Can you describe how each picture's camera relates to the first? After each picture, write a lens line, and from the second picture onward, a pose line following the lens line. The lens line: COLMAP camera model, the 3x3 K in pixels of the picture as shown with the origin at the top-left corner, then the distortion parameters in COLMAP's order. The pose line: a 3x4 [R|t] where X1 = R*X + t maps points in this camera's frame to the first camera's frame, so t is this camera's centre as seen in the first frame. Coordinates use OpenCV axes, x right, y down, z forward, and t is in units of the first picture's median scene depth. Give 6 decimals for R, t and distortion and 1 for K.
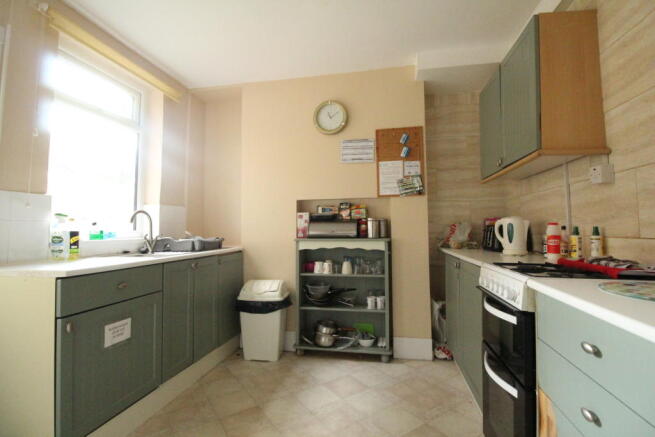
lens RADIAL K [[292.9, 0, 327.5], [0, 292.9, 218.5], [0, 0, 1]] dist [0.001277, 0.000010]
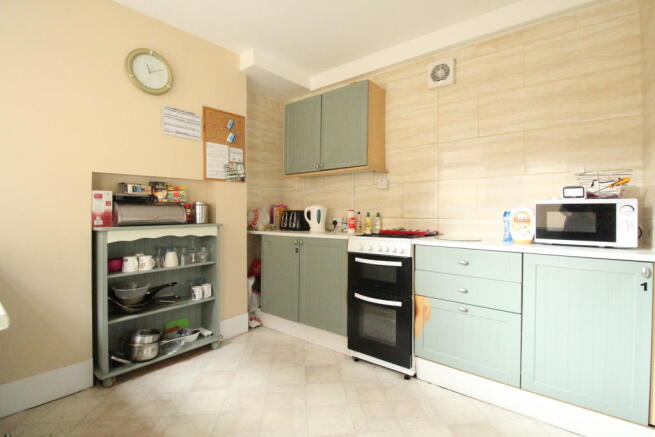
lens RADIAL K [[292.9, 0, 327.5], [0, 292.9, 218.5], [0, 0, 1]] dist [0.001277, 0.000010]
pose [[0.530268, -0.013517, 0.847722, -0.419690], [-0.029700, 0.998963, 0.034507, 0.006940], [-0.847310, -0.043475, 0.529317, 0.169149]]
